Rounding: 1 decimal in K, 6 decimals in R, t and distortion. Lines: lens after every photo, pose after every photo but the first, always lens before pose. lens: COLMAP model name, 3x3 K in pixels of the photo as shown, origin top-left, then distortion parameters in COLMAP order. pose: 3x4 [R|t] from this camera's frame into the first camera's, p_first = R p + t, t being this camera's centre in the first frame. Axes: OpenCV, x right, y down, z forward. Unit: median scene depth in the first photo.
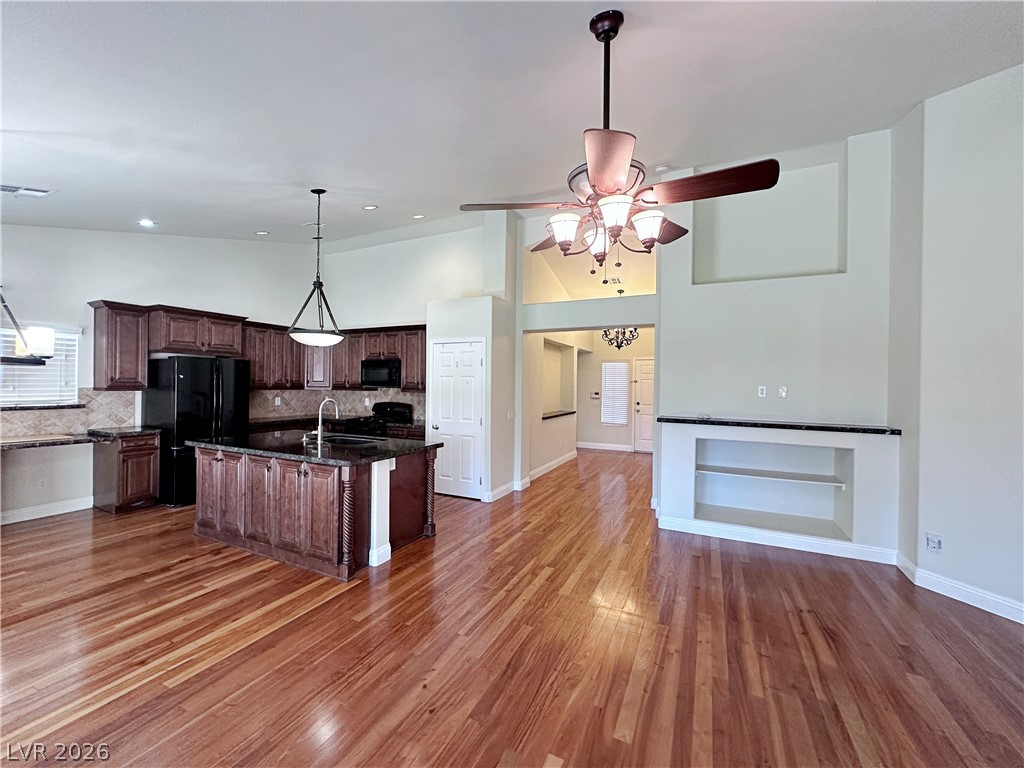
lens RADIAL K [[409.5, 0, 512.3], [0, 409.5, 384.8], [0, 0, 1]] dist [-0.005501, 0.000439]
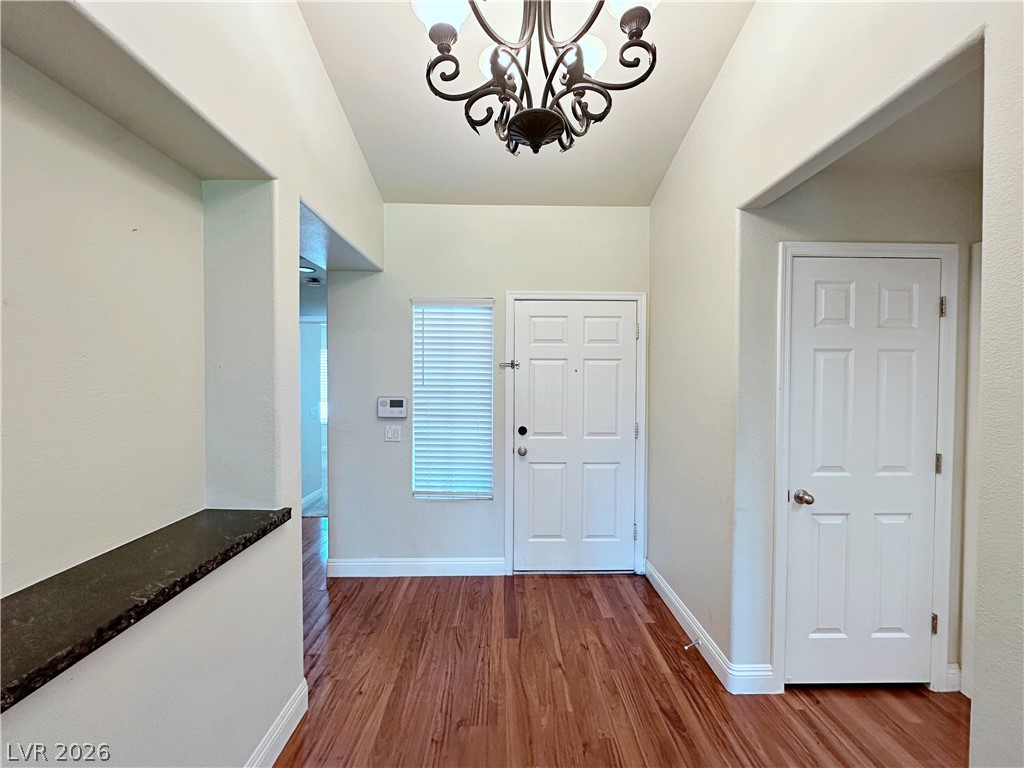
lens RADIAL K [[409.5, 0, 512.3], [0, 409.5, 384.8], [0, 0, 1]] dist [-0.005501, 0.000439]
pose [[0.891342, -0.016683, 0.453024, 0.295667], [0.007641, 0.999734, 0.021783, 0.001979], [-0.453266, -0.015954, 0.891232, 1.399387]]
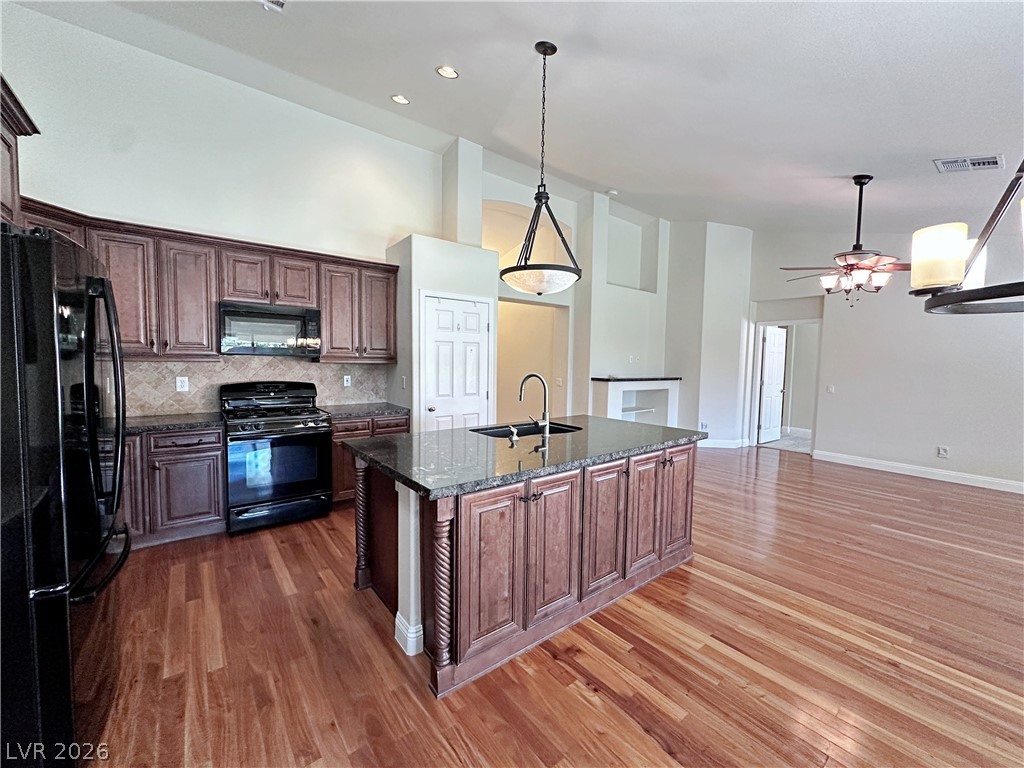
lens RADIAL K [[409.5, 0, 512.3], [0, 409.5, 384.8], [0, 0, 1]] dist [-0.005501, 0.000439]
pose [[0.437587, -0.061959, 0.897039, -0.942435], [-0.008770, 0.997282, 0.073161, 0.003551], [-0.899133, -0.039881, 0.435855, 0.639009]]
